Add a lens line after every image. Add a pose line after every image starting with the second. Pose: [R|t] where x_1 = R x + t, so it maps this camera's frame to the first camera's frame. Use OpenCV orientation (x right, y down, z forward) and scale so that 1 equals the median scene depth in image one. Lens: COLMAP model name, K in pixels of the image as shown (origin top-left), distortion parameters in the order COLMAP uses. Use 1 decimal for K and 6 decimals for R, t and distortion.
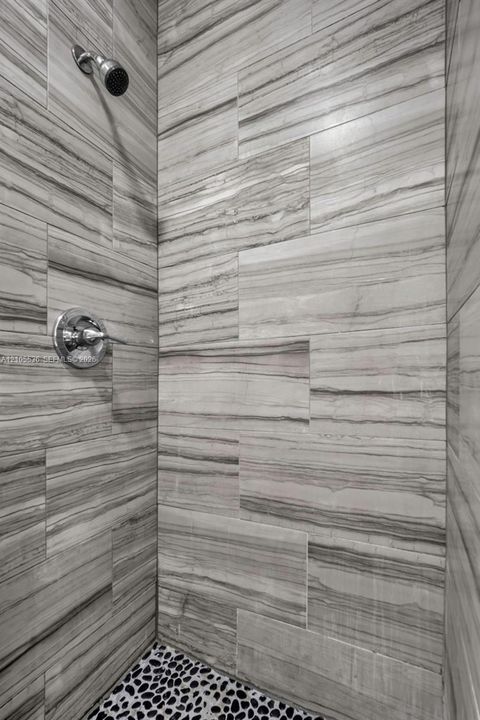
lens RADIAL K [[322.5, 0, 250.3], [0, 322.5, 371.1], [0, 0, 1]] dist [-0.012249, 0.003989]
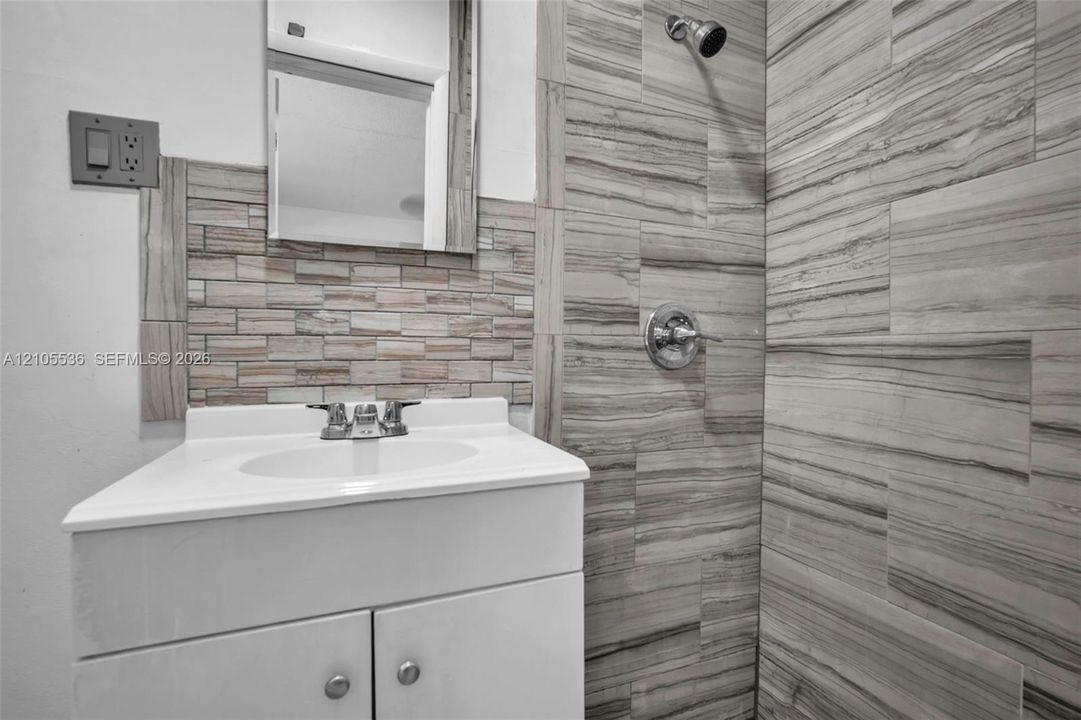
lens RADIAL K [[484.1, 0, 540.4], [0, 484.1, 352.2], [0, 0, 1]] dist [-0.012249, 0.003989]
pose [[0.739811, 0.021592, -0.672468, 0.105464], [-0.004479, 0.999621, 0.027169, -0.087644], [0.672800, -0.017088, 0.739627, -0.232963]]
